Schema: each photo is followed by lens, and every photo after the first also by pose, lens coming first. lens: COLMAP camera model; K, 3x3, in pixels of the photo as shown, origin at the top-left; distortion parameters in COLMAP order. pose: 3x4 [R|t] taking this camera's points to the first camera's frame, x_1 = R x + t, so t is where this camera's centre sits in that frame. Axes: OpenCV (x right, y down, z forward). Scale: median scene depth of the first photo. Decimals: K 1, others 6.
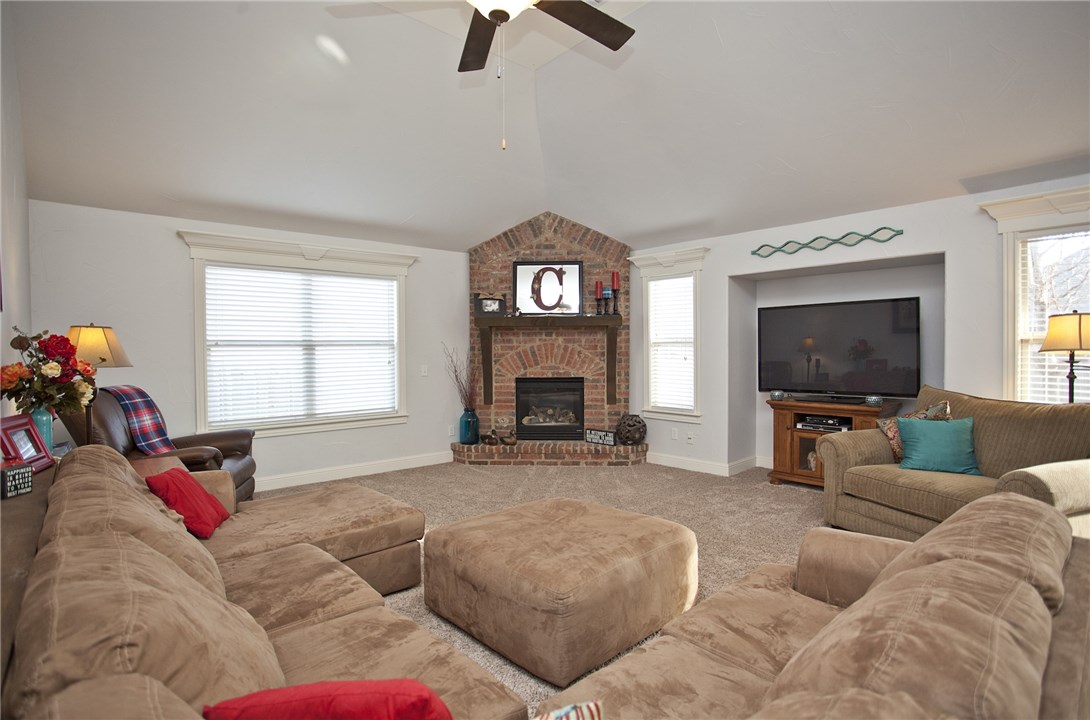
lens RADIAL K [[570.4, 0, 546.6], [0, 570.4, 352.4], [0, 0, 1]] dist [-0.055862, 0.000224]
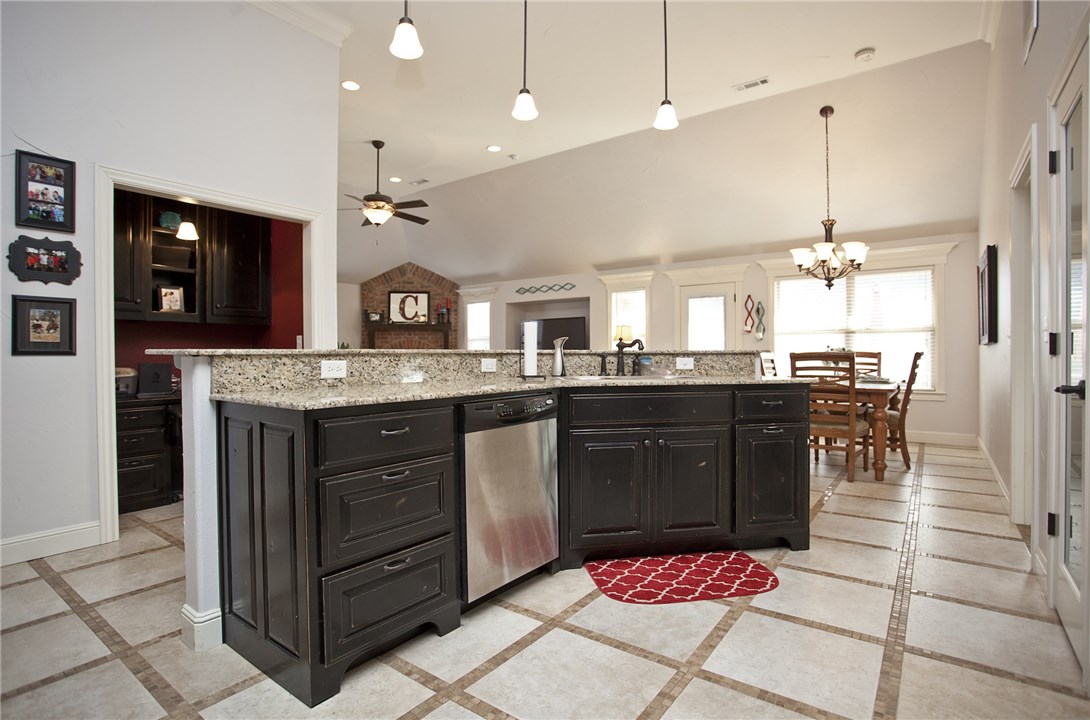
lens RADIAL K [[544.9, 0, 544.3], [0, 544.9, 356.9], [0, 0, 1]] dist [-0.046256, 0.007039]
pose [[0.979365, 0.000326, 0.202097, 0.070387], [-0.000697, 0.999998, 0.001769, 0.033585], [-0.202096, -0.001873, 0.979364, -0.680280]]
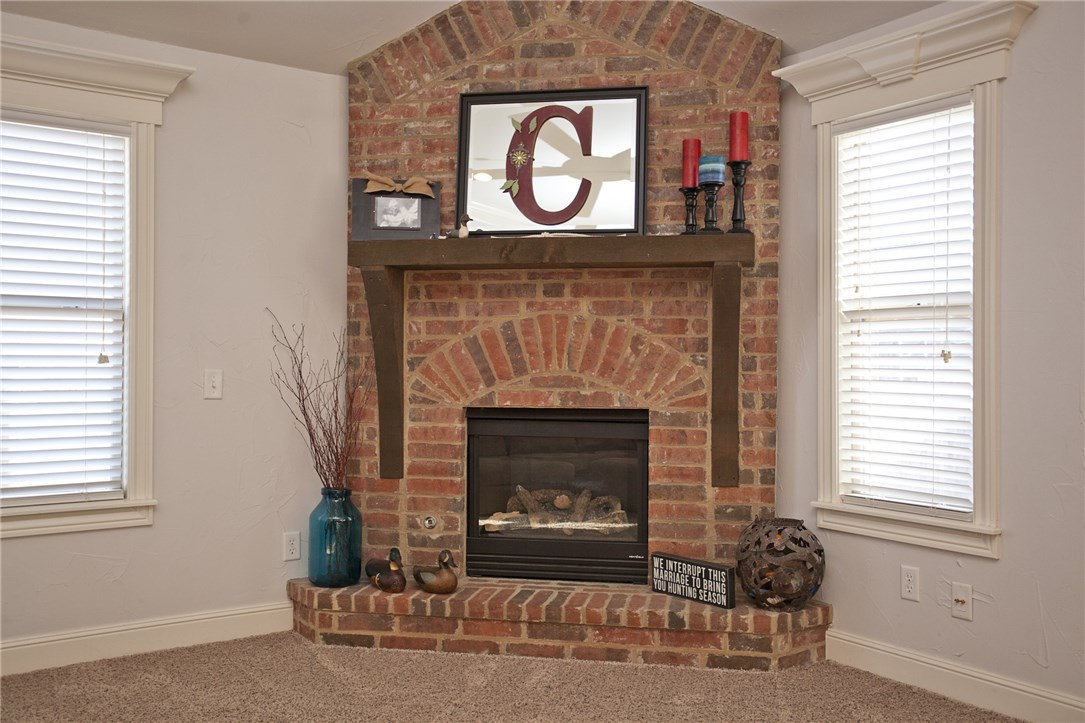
lens RADIAL K [[1016.1, 0, 542.5], [0, 1016.1, 361.2], [0, 0, 1]] dist [0.021326, 0.000000]
pose [[0.992287, 0.010685, -0.123502, 0.078494], [-0.012476, 0.999828, -0.013743, 0.022984], [0.123334, 0.015178, 0.992249, 0.355533]]
